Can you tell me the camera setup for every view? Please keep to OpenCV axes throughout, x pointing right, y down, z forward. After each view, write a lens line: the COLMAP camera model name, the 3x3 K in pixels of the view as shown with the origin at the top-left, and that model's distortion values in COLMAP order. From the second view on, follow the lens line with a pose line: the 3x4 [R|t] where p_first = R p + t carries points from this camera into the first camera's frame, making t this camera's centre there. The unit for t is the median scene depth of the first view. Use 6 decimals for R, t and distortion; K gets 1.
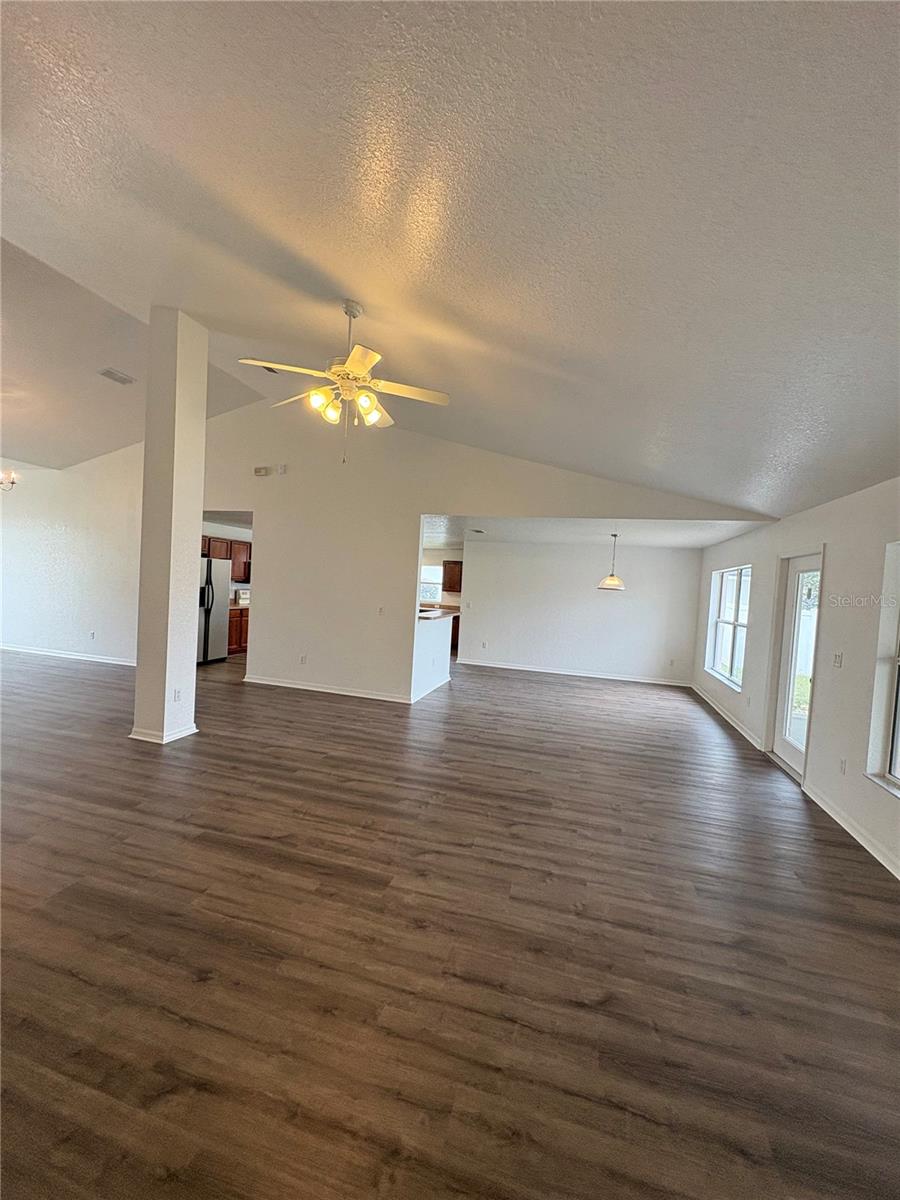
lens RADIAL K [[476.5, 0, 451.6], [0, 476.5, 604.0], [0, 0, 1]] dist [0.001969, -0.000117]
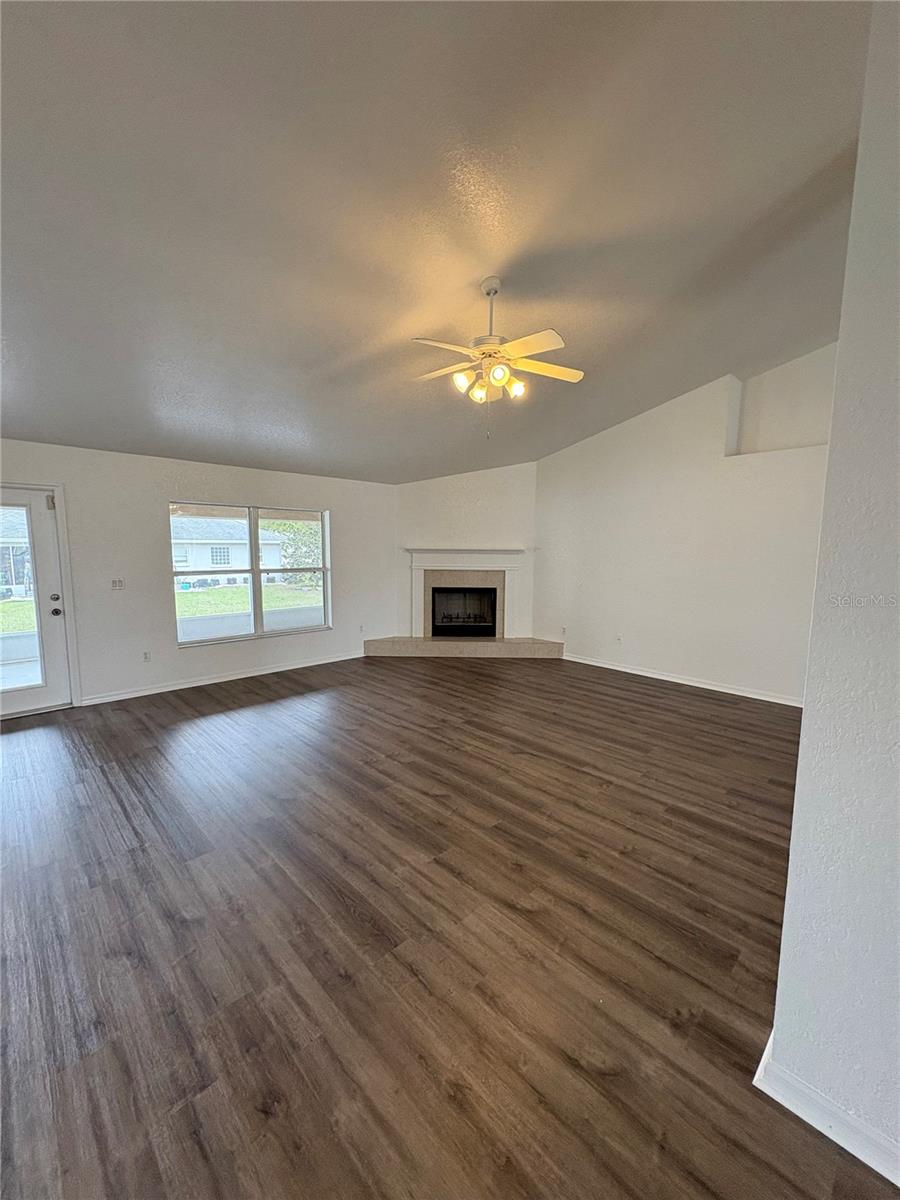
lens RADIAL K [[476.5, 0, 445.5], [0, 476.5, 605.6], [0, 0, 1]] dist [0.001969, -0.000117]
pose [[-0.857196, -0.131085, 0.498028, -0.634913], [-0.039139, 0.980848, 0.190803, -0.112193], [-0.513501, 0.144063, -0.845909, 1.761512]]
